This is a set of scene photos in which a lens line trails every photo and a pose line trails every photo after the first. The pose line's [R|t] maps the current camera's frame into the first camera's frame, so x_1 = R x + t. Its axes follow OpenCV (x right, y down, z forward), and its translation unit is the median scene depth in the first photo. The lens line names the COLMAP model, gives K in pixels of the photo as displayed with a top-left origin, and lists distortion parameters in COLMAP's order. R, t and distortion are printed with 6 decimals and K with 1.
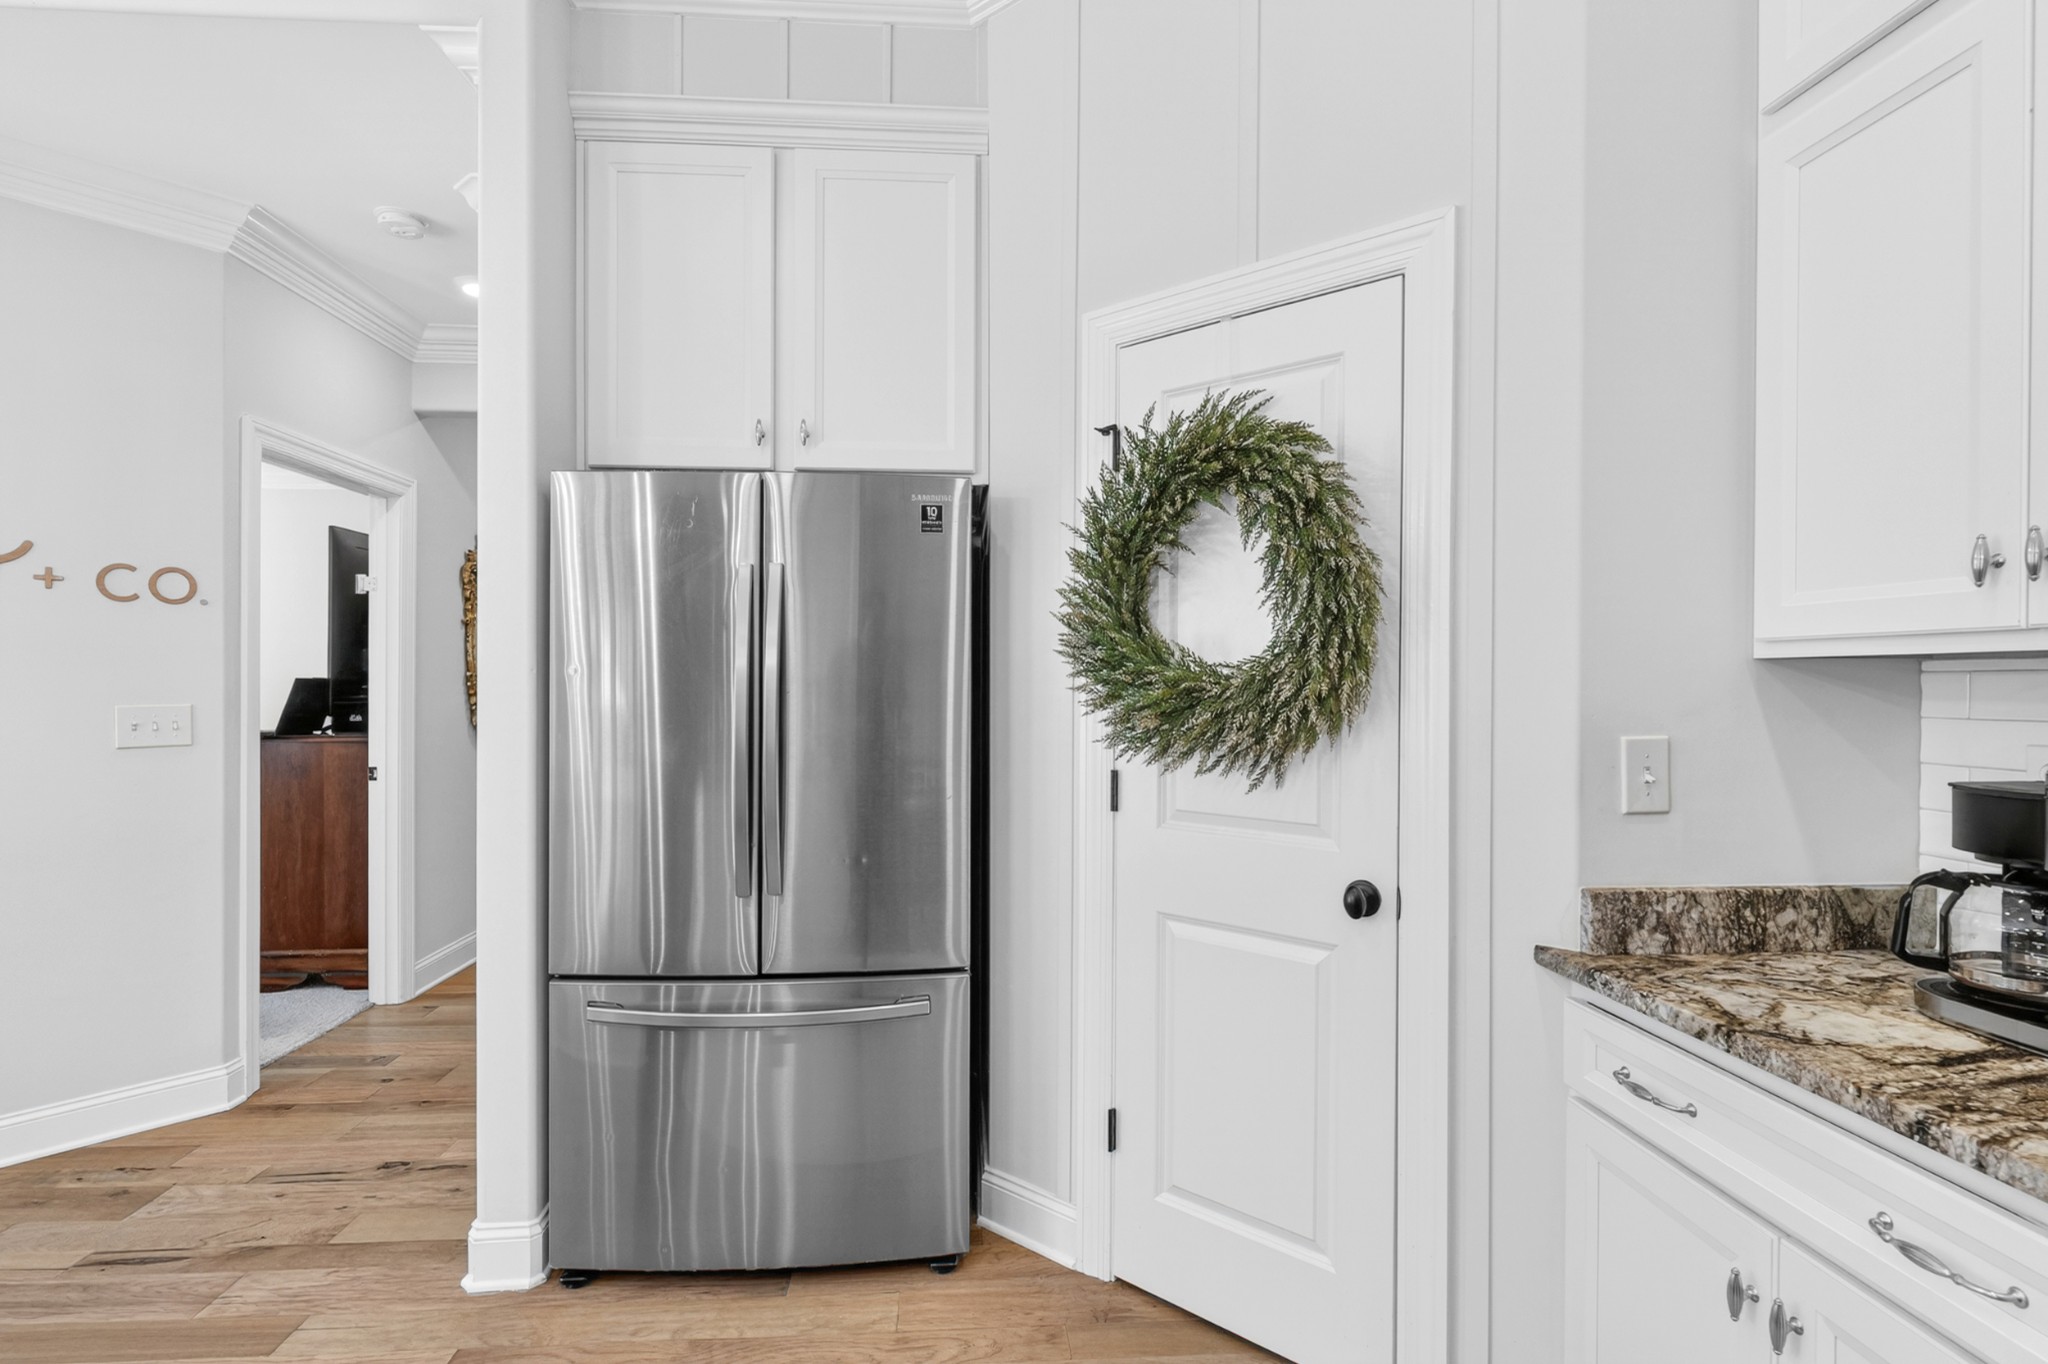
lens RADIAL K [[976.0, 0, 1021.9], [0, 976.0, 690.9], [0, 0, 1]] dist [-0.004608, -0.001342]
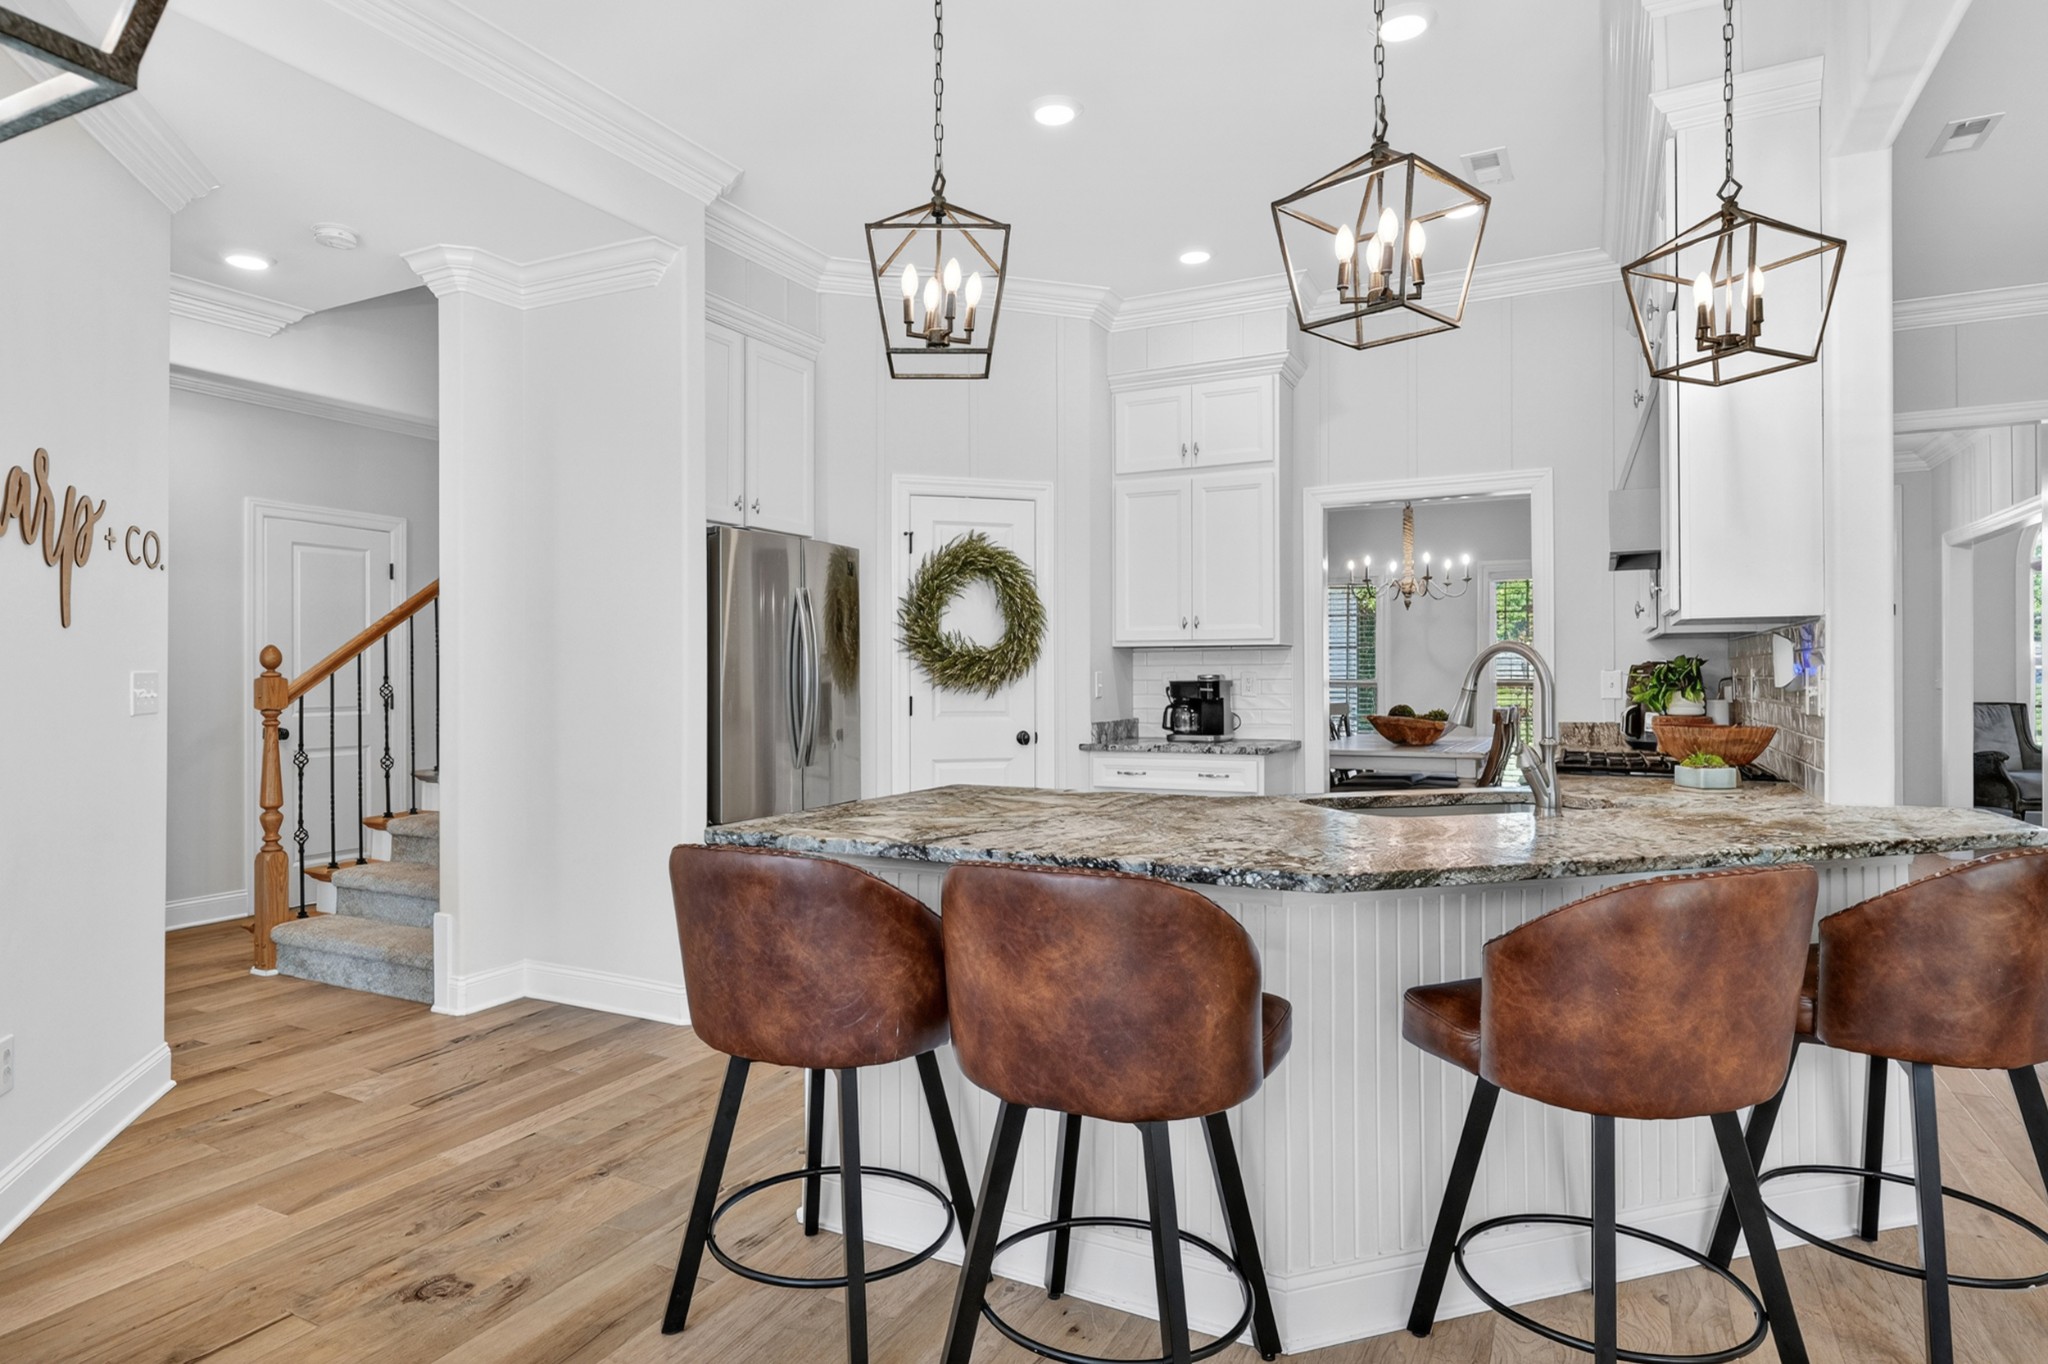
lens RADIAL K [[1142.9, 0, 1019.0], [0, 1142.9, 673.9], [0, 0, 1]] dist [-0.001429, 0.000473]
pose [[0.510634, -0.005560, 0.859780, -1.897878], [0.012114, 0.999926, -0.000728, 0.037758], [-0.859713, 0.010787, 0.510664, -0.451246]]
